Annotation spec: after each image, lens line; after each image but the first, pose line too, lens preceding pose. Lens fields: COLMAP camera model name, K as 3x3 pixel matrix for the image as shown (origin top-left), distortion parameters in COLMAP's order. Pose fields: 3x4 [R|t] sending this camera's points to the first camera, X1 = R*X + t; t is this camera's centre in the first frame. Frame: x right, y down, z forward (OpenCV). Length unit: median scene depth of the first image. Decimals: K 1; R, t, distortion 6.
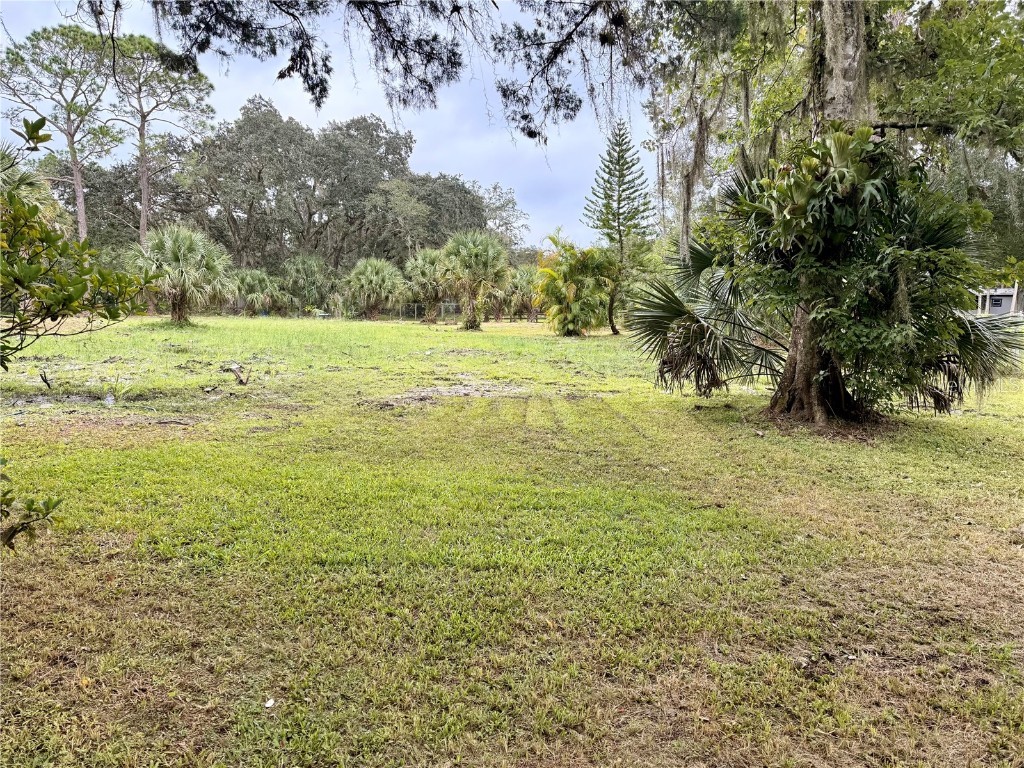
lens RADIAL K [[785.3, 0, 512.0], [0, 785.3, 384.0], [0, 0, 1]] dist [0.099160, -0.001570]
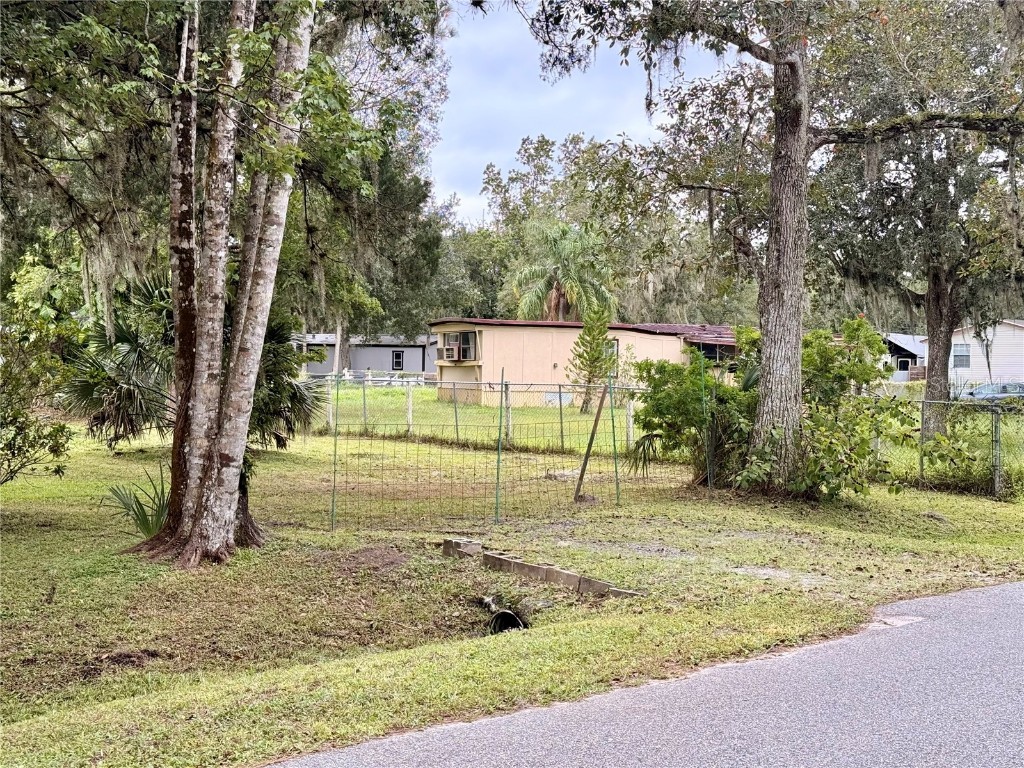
lens RADIAL K [[1533.0, 0, 512.0], [0, 1533.0, 384.0], [0, 0, 1]] dist [0.141300, 0.010020]
pose [[0.789328, -0.009720, 0.613894, -0.184133], [0.057838, 0.996605, -0.058587, 0.023660], [-0.611241, 0.081751, 0.787211, -0.315887]]
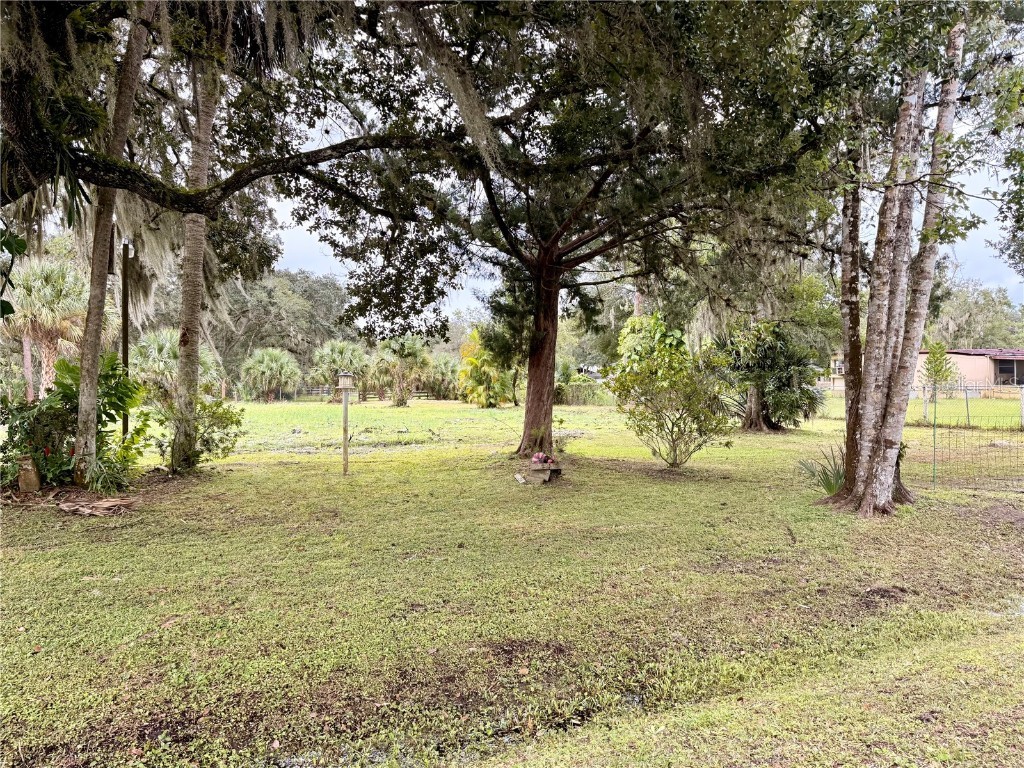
lens RADIAL K [[746.3, 0, 512.0], [0, 746.3, 384.0], [0, 0, 1]] dist [0.089865, -0.122905]
pose [[0.970617, -0.028263, 0.238965, -0.197483], [0.051349, 0.994532, -0.090939, 0.015587], [-0.235088, 0.100537, 0.966760, -0.236647]]
